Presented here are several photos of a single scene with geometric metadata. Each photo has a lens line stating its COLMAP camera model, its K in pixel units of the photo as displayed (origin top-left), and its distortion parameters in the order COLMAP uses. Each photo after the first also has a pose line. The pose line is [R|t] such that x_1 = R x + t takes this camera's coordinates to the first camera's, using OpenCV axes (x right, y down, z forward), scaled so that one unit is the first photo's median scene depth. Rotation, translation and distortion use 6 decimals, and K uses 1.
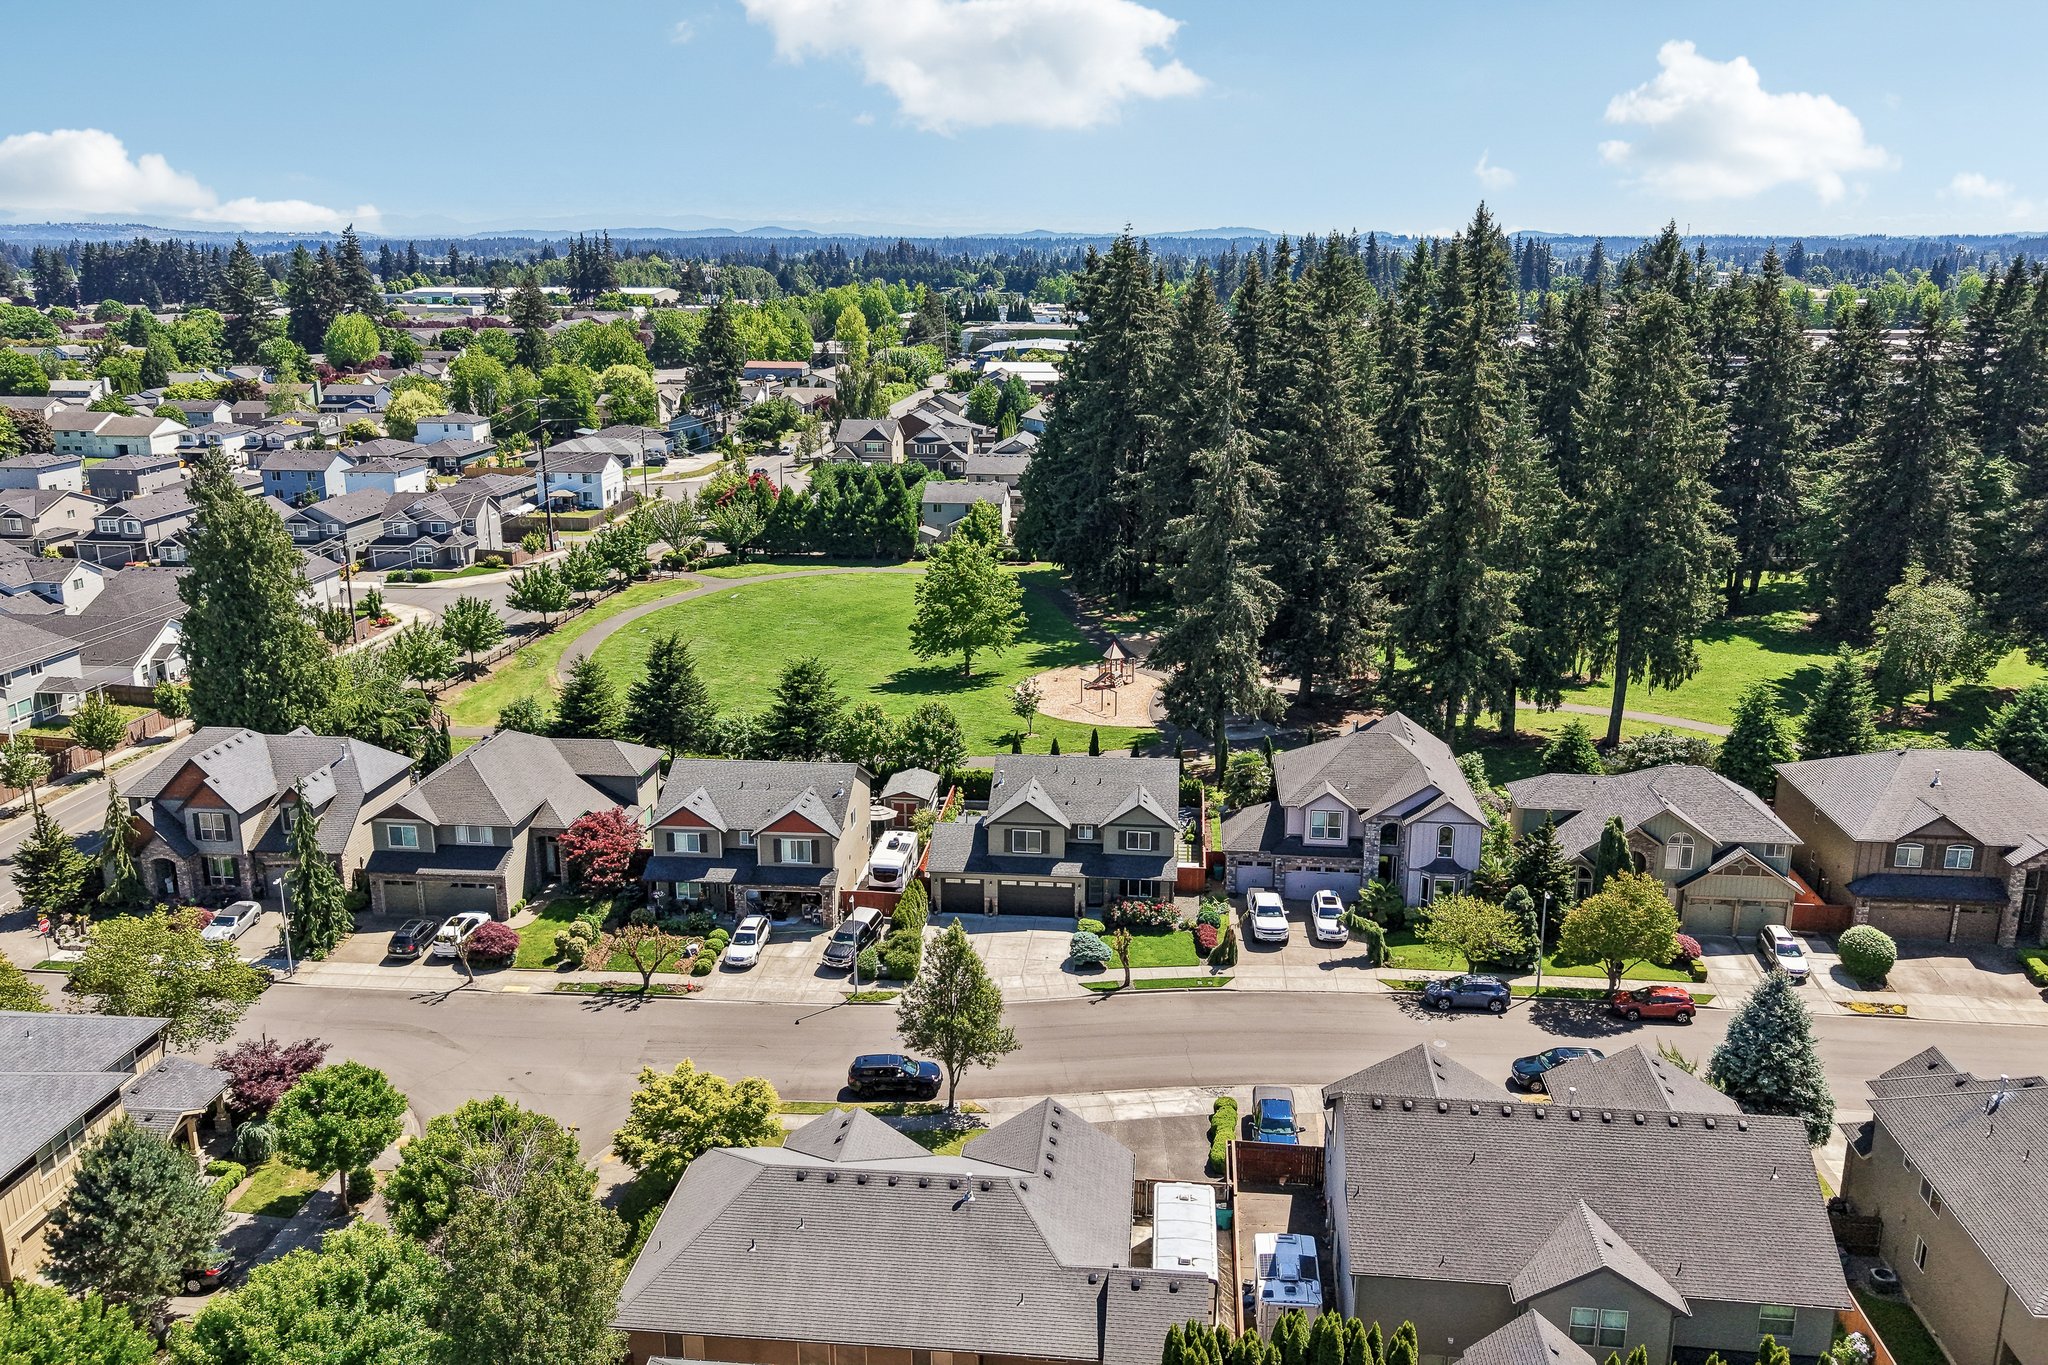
lens RADIAL K [[1618.0, 0, 1022.5], [0, 1618.0, 645.8], [0, 0, 1]] dist [0.055506, -0.077409]
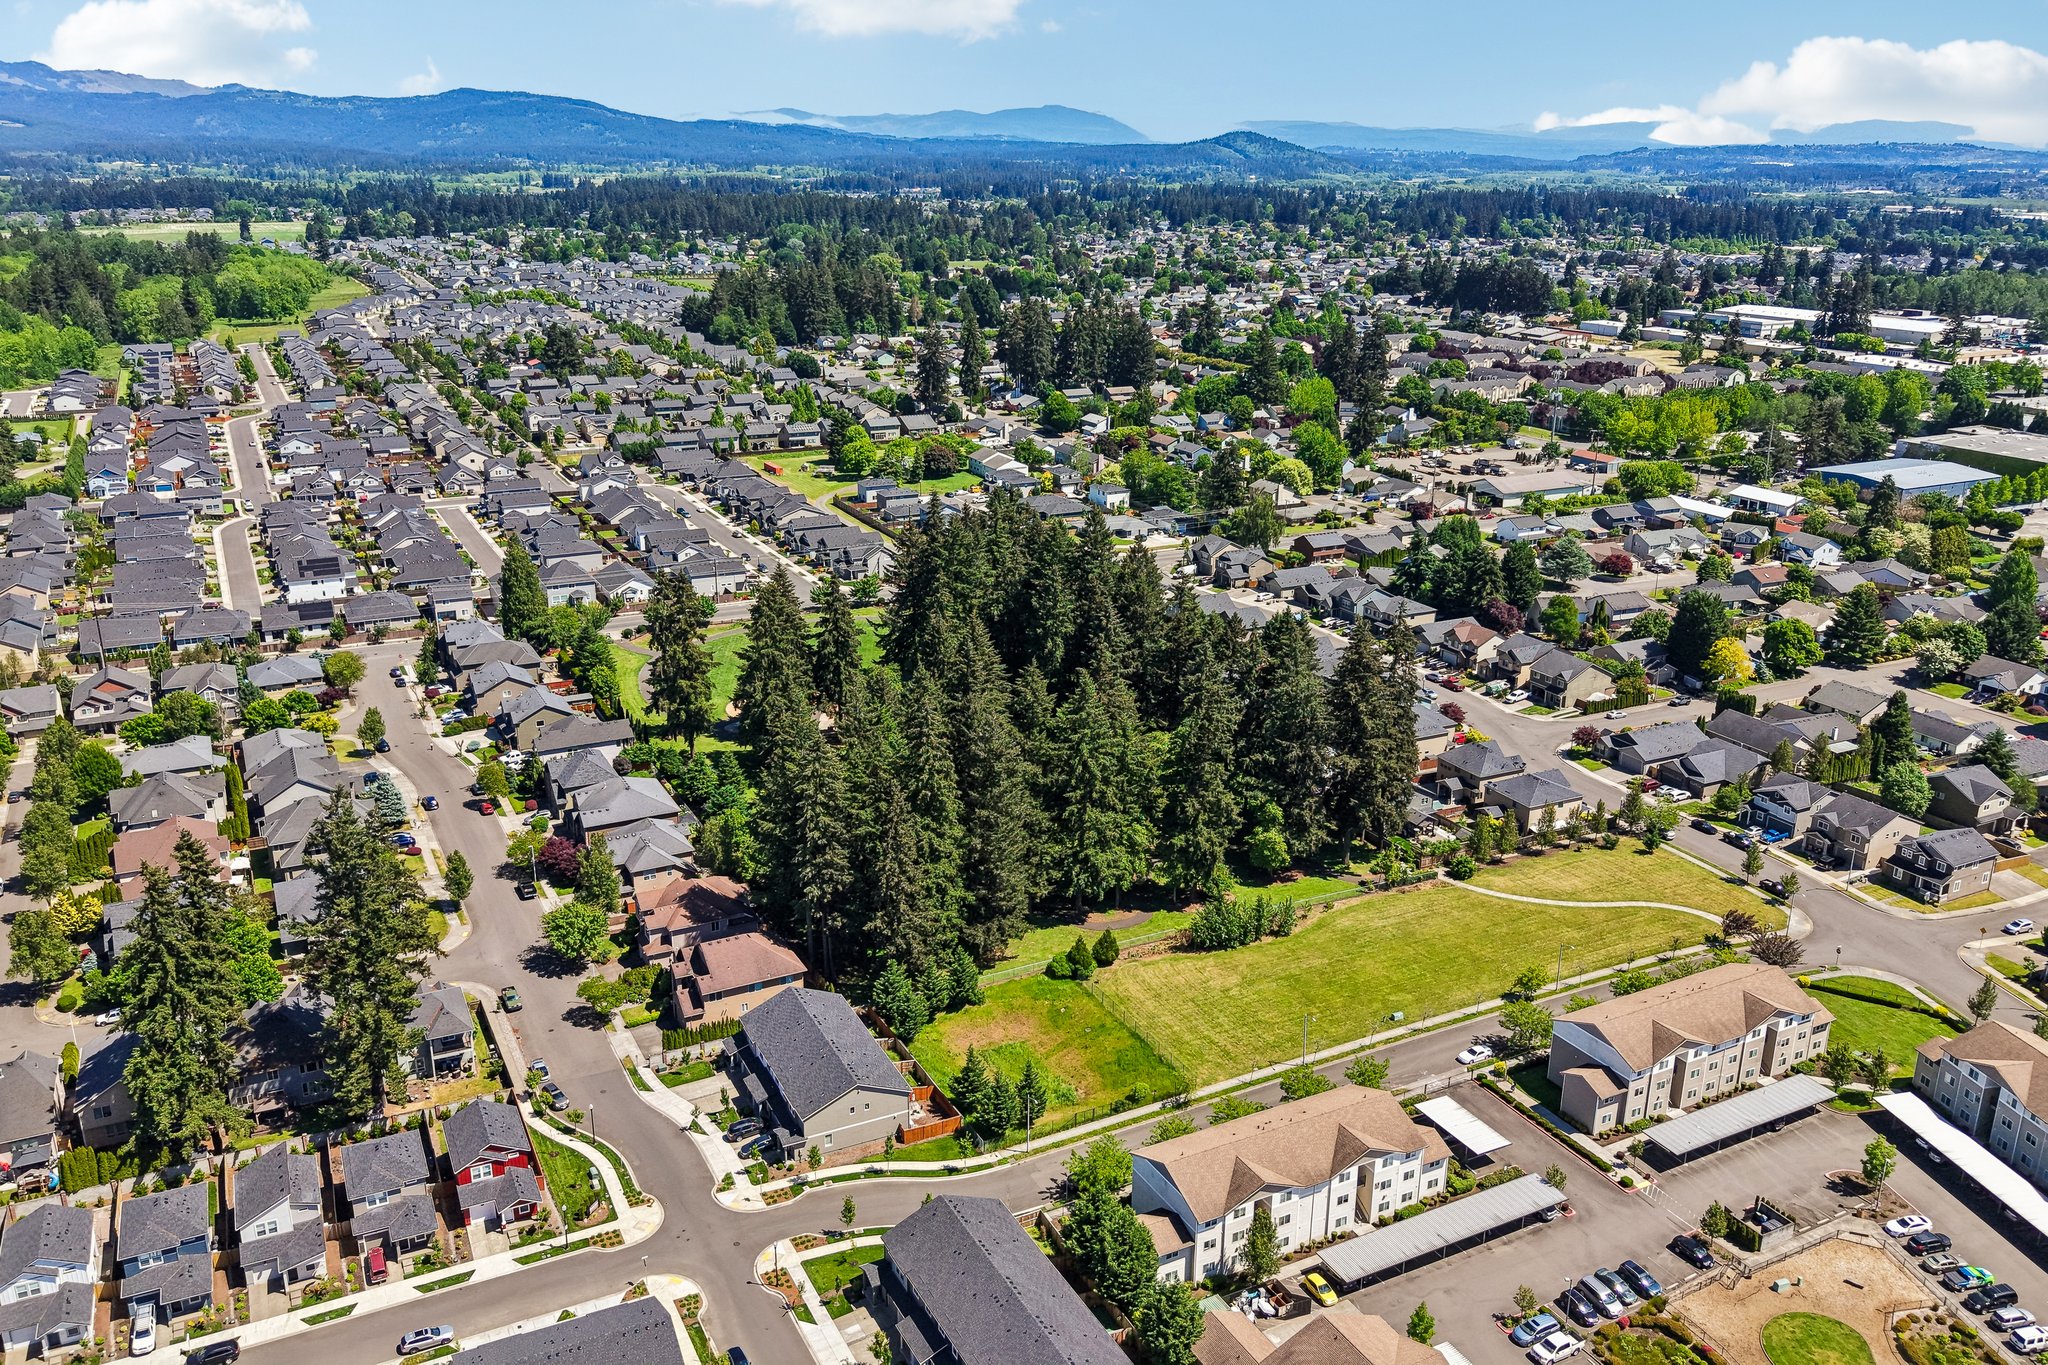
lens RADIAL K [[1609.4, 0, 1022.1], [0, 1609.4, 672.9], [0, 0, 1]] dist [0.059626, -0.104022]
pose [[0.538820, 0.261861, -0.800689, 3.013295], [-0.209102, 0.962290, 0.173997, -0.703231], [0.816057, 0.073672, 0.573256, 0.036702]]
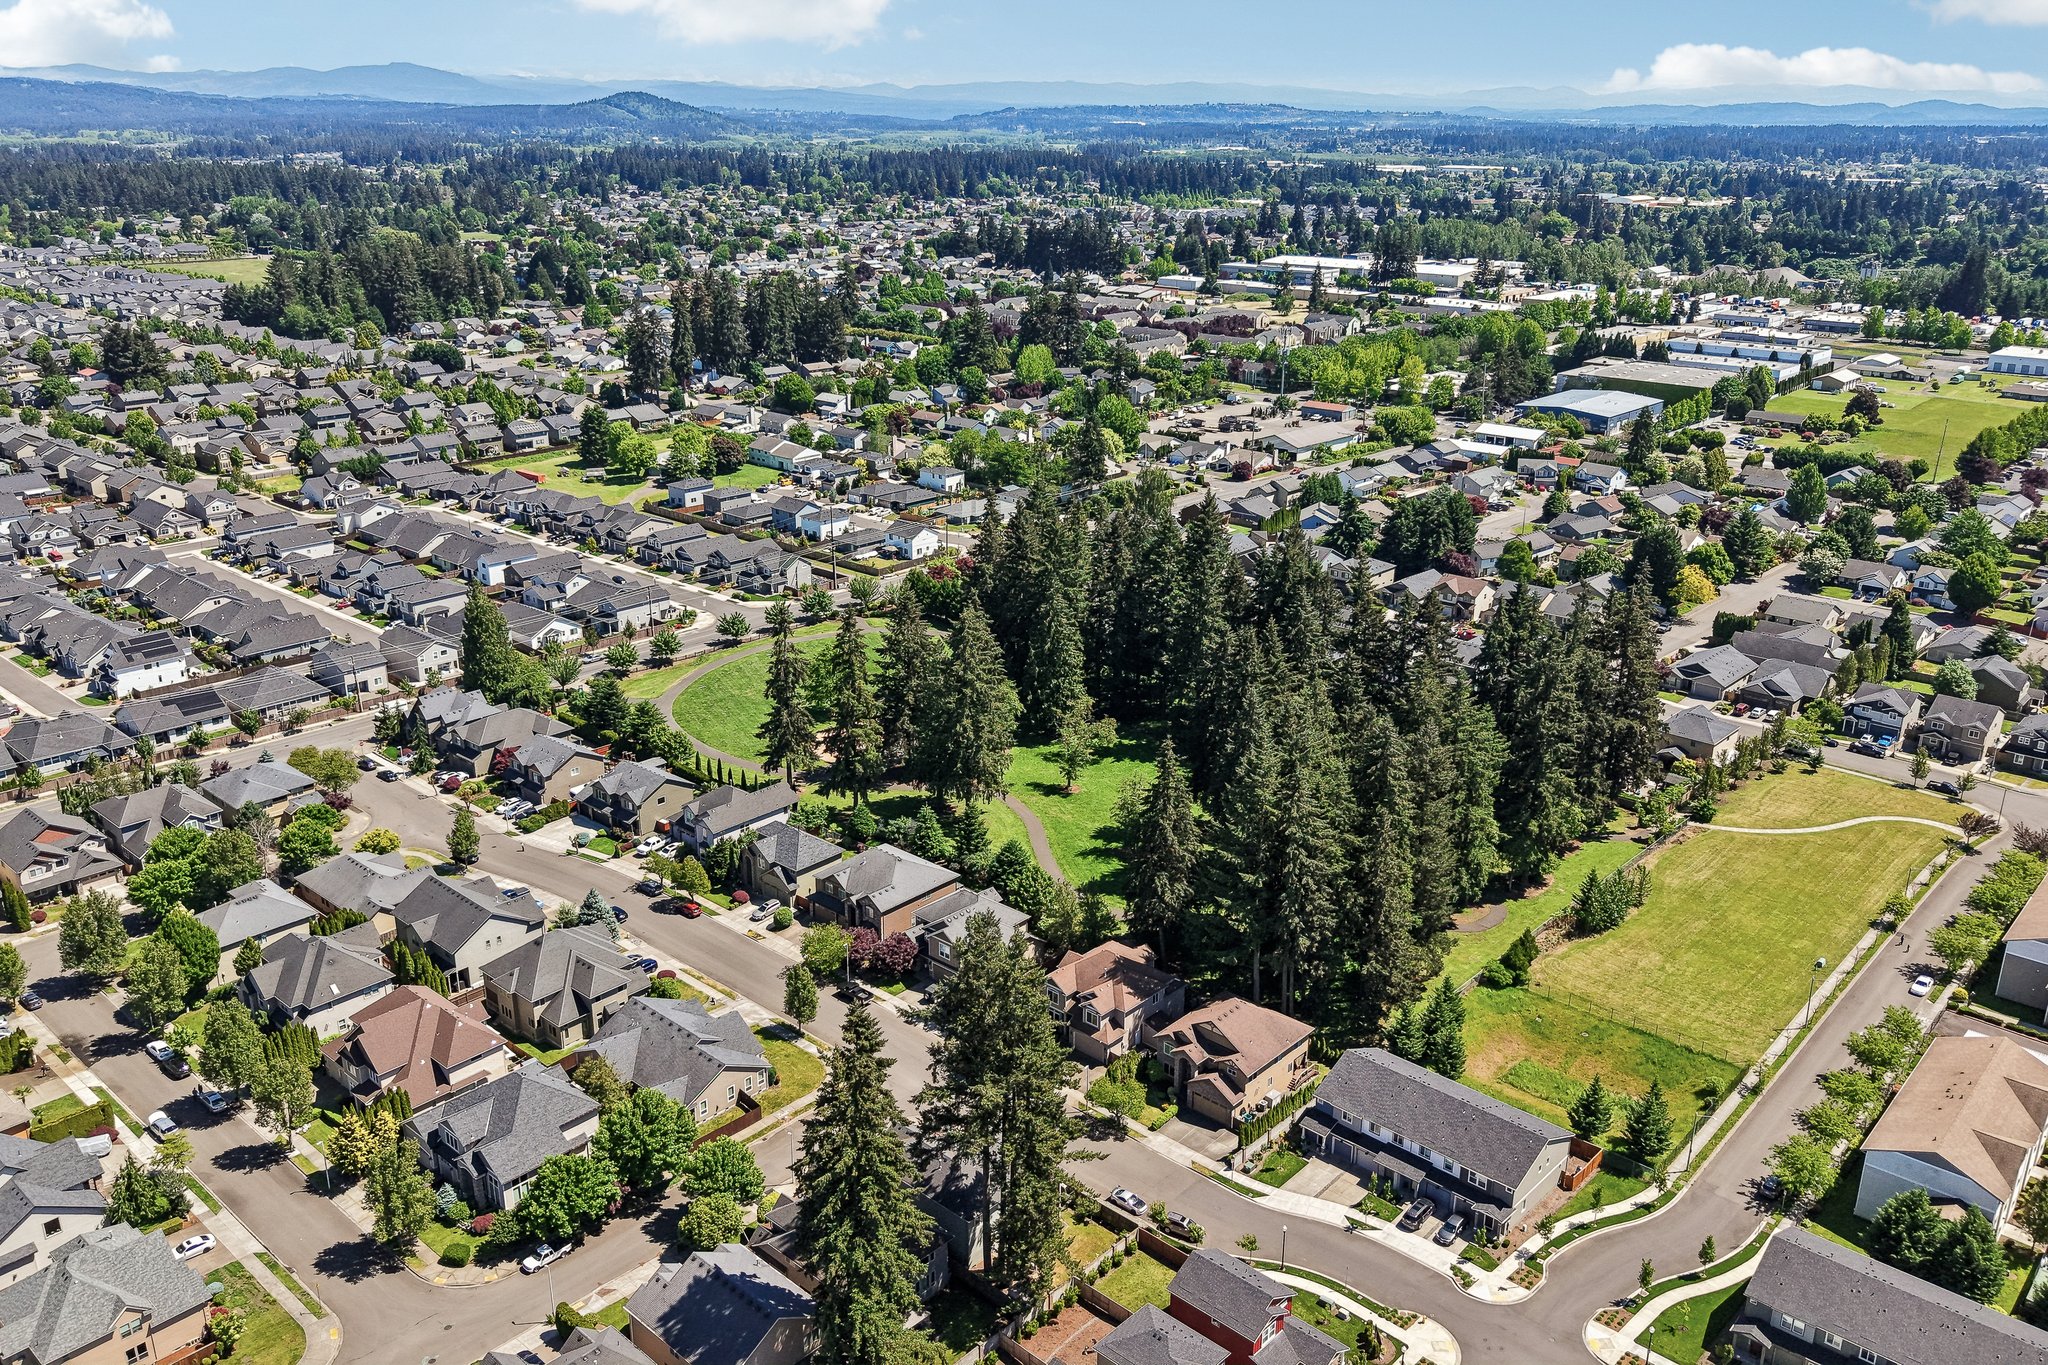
lens RADIAL K [[1609.4, 0, 1022.1], [0, 1609.4, 672.9], [0, 0, 1]] dist [0.059626, -0.104022]
pose [[0.802619, 0.197472, -0.562857, 1.988608], [-0.147225, 0.980000, 0.133883, -0.524296], [0.578038, -0.024591, 0.815640, -0.726356]]
